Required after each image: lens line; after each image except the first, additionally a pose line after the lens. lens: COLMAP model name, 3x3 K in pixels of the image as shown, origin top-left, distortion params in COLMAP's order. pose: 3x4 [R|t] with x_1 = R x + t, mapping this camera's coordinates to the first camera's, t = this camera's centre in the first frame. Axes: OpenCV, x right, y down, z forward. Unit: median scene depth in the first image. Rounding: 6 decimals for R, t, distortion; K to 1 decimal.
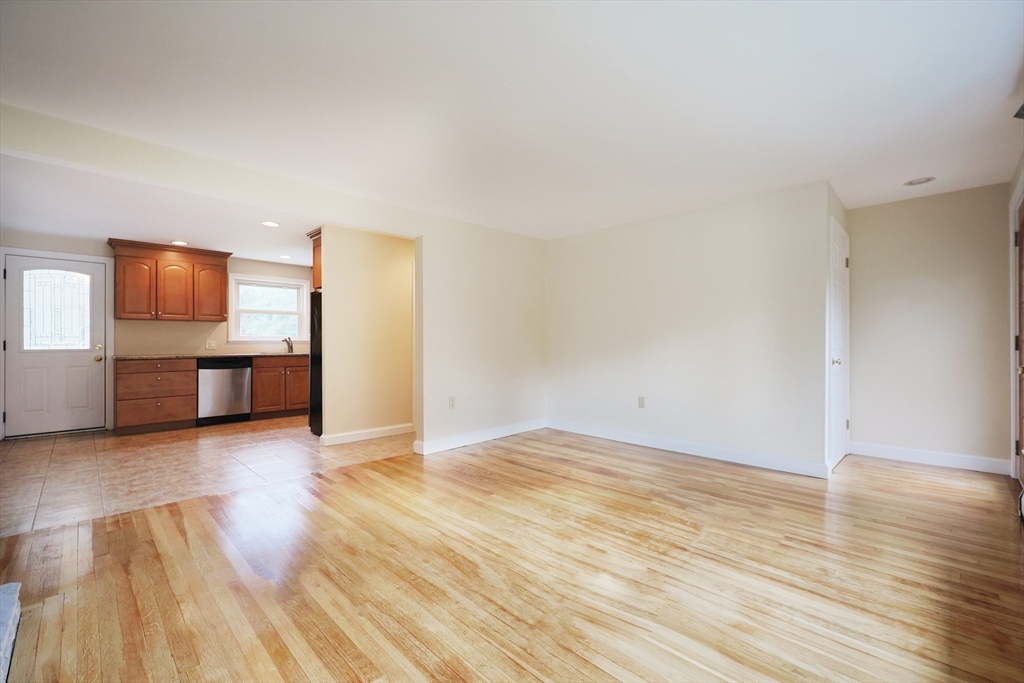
lens RADIAL K [[434.4, 0, 512.0], [0, 434.4, 341.5], [0, 0, 1]] dist [-0.000855, -0.000099]
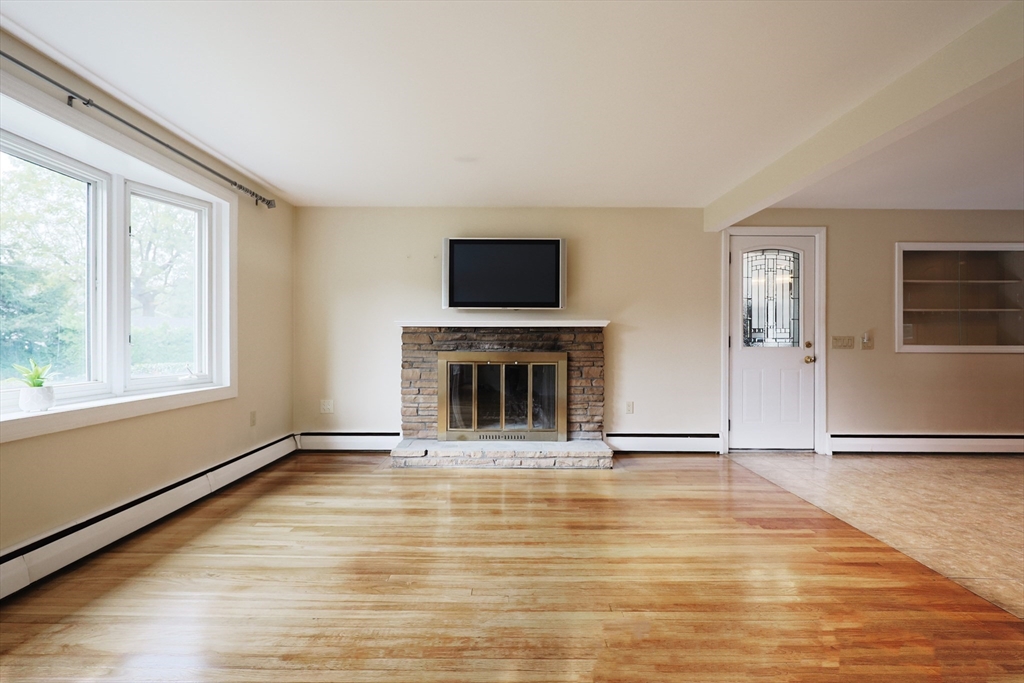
lens RADIAL K [[472.5, 0, 512.0], [0, 472.5, 341.5], [0, 0, 1]] dist [-0.000560, 0.000121]
pose [[-0.707873, 0.002080, -0.706337, 0.562818], [0.003503, 0.999994, -0.000565, 0.002916], [0.706331, -0.002874, -0.707876, 1.494116]]
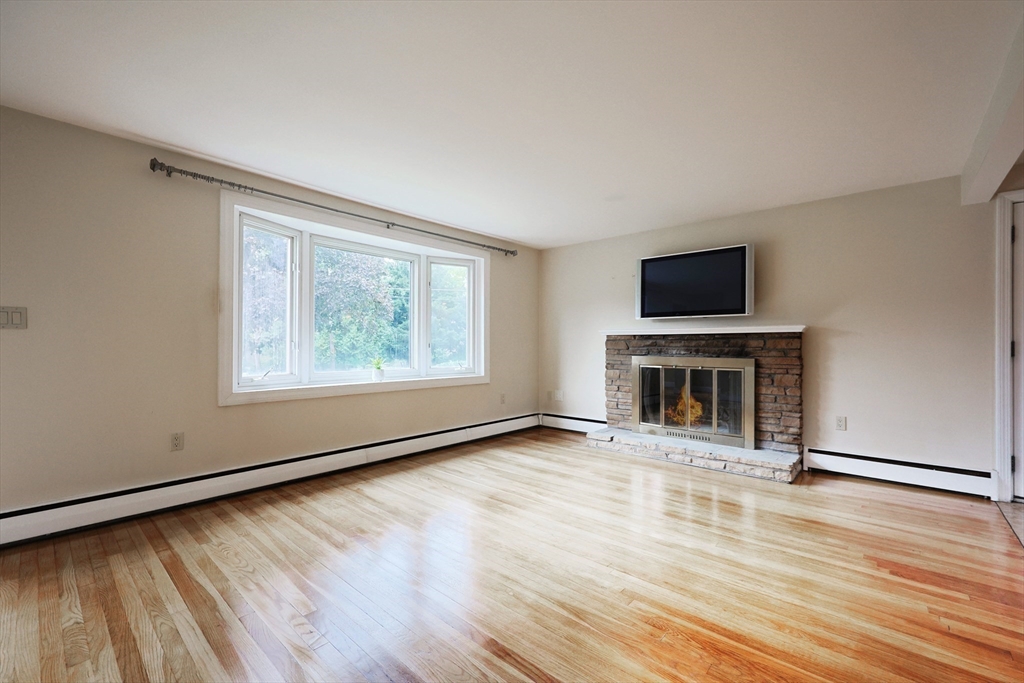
lens RADIAL K [[435.0, 0, 516.7], [0, 435.0, 344.6], [0, 0, 1]] dist [-0.000428, 0.000098]
pose [[-0.997983, -0.000317, -0.063479, 0.170156], [0.000211, 0.999966, -0.008304, 0.004390], [0.063480, -0.008300, -0.997949, 1.898400]]
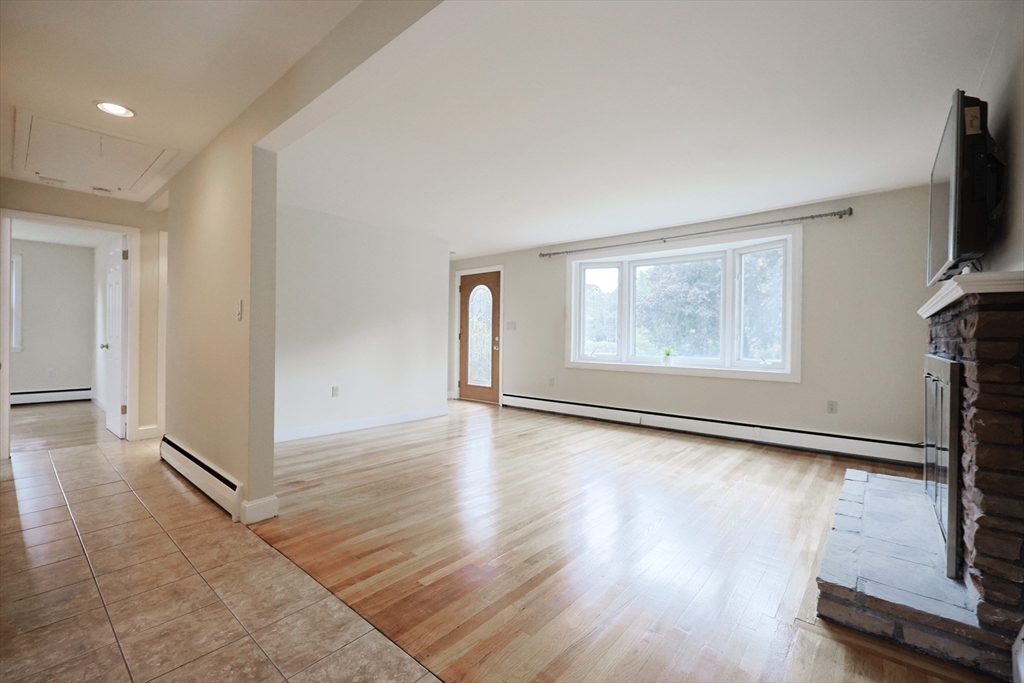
lens RADIAL K [[435.0, 0, 516.7], [0, 435.0, 344.6], [0, 0, 1]] dist [-0.000428, 0.000098]
pose [[-0.084454, -0.014646, 0.996320, -1.324373], [-0.016326, 0.999778, 0.013313, 0.014028], [-0.996294, -0.015141, -0.084675, 1.142743]]
